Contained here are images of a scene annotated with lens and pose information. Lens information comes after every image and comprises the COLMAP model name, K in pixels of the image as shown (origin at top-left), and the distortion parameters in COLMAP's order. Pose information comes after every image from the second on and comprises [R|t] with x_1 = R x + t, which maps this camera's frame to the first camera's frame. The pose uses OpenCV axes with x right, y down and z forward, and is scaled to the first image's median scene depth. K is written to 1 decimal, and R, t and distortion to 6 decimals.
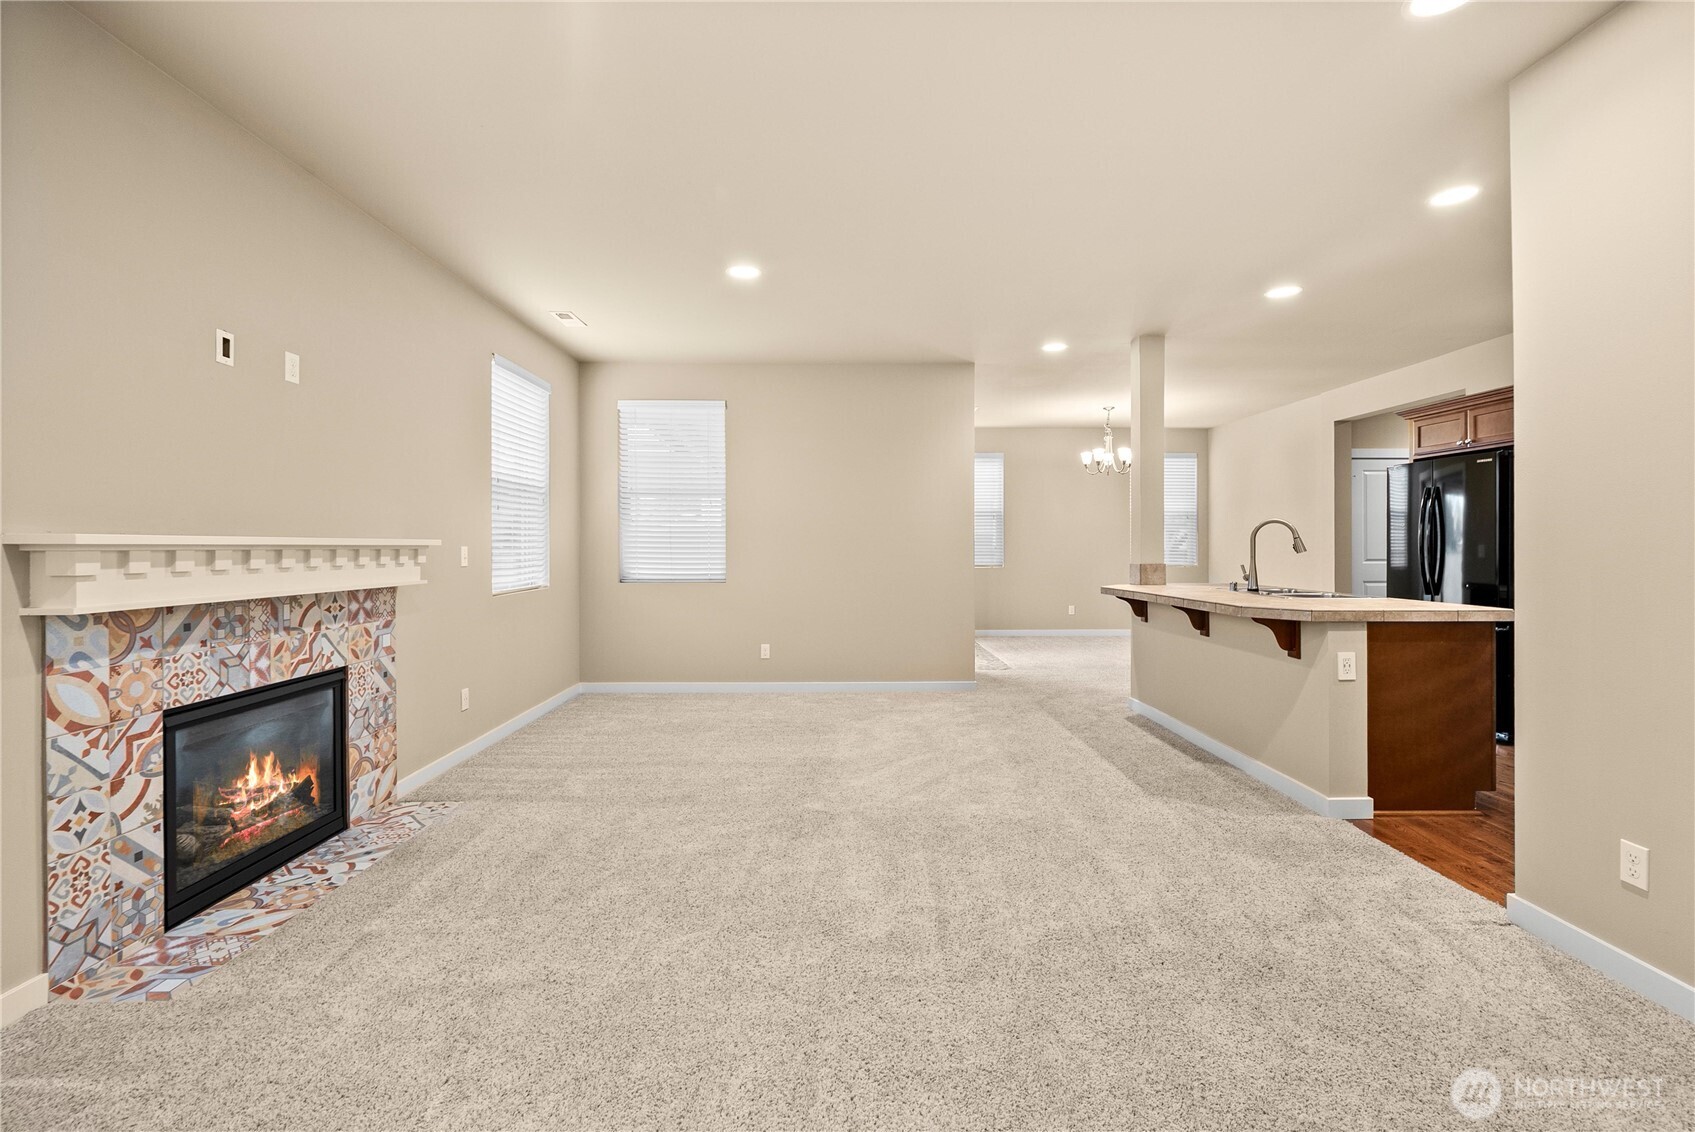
lens RADIAL K [[730.7, 0, 848.7], [0, 730.7, 544.6], [0, 0, 1]] dist [-0.000302, 0.000151]
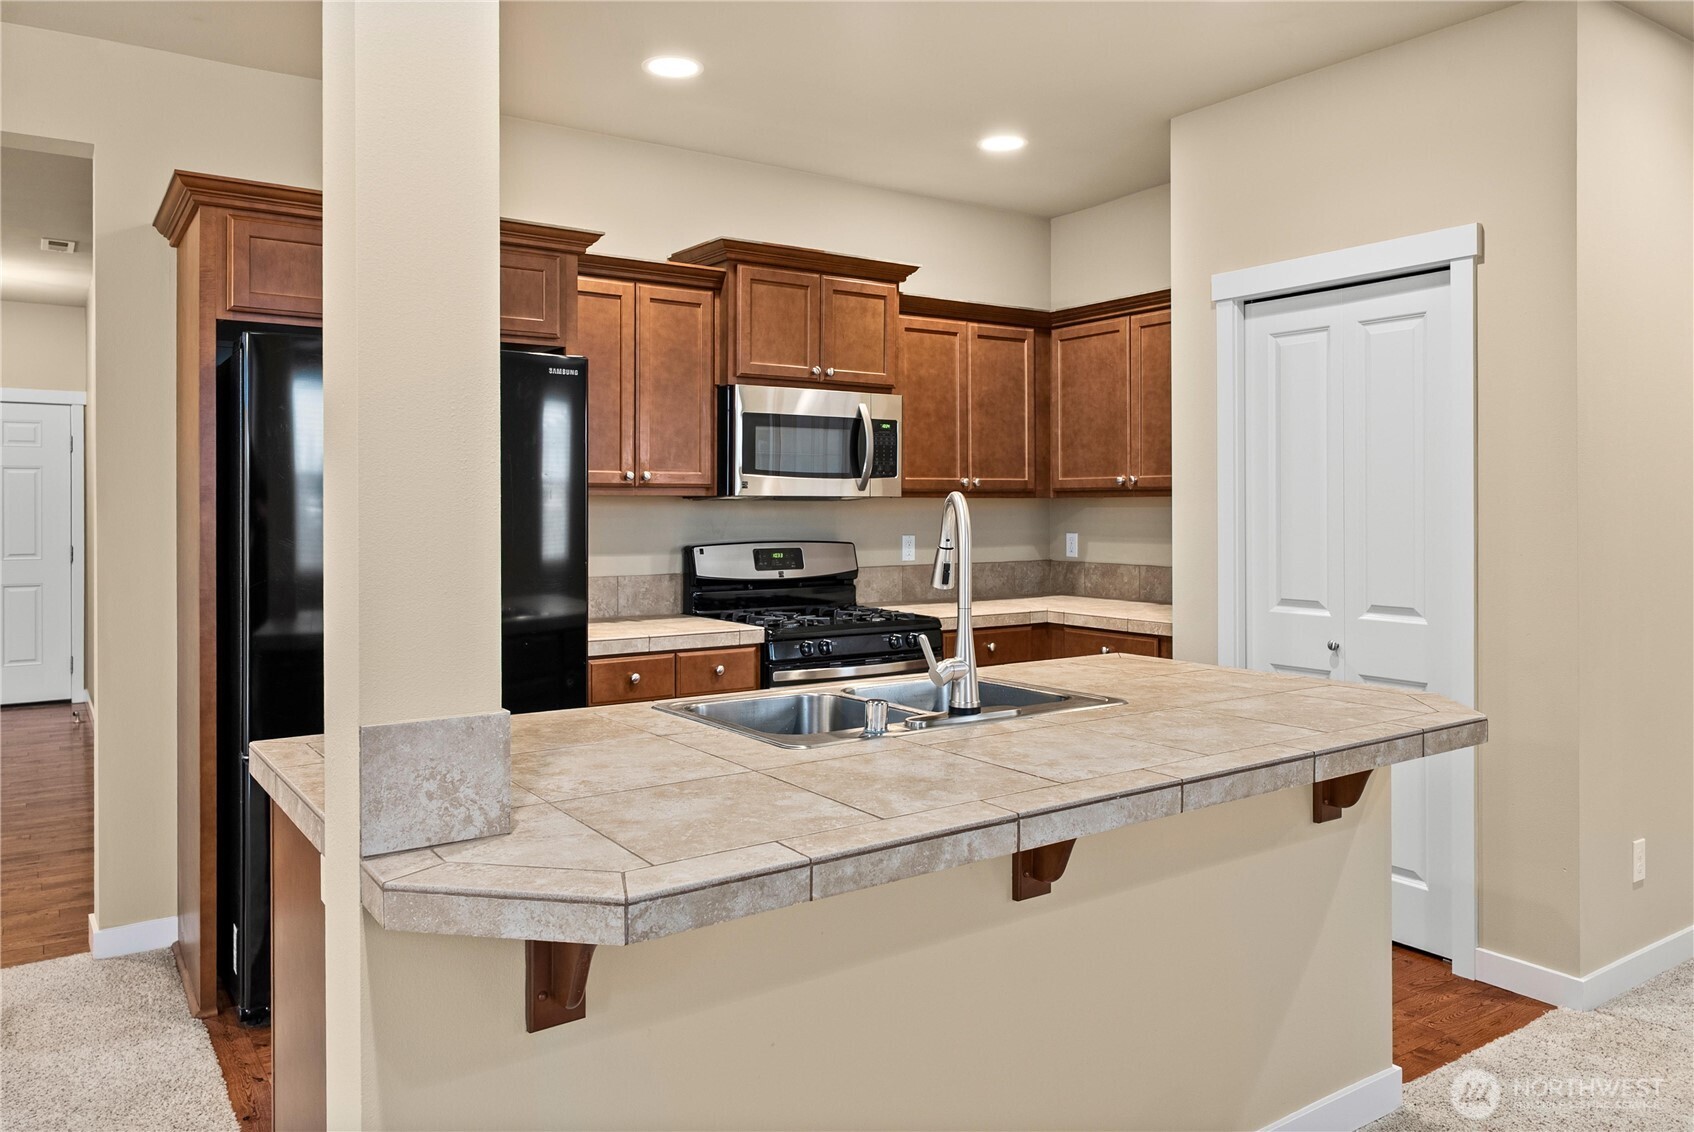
lens RADIAL K [[1187.7, 0, 847.3], [0, 1187.7, 507.3], [0, 0, 1]] dist [-0.000188, 0.001709]
pose [[-0.556467, 0.002808, 0.830865, 0.225283], [0.002088, 0.999996, -0.001981, -0.041136], [-0.830867, 0.000632, -0.556471, 2.079497]]
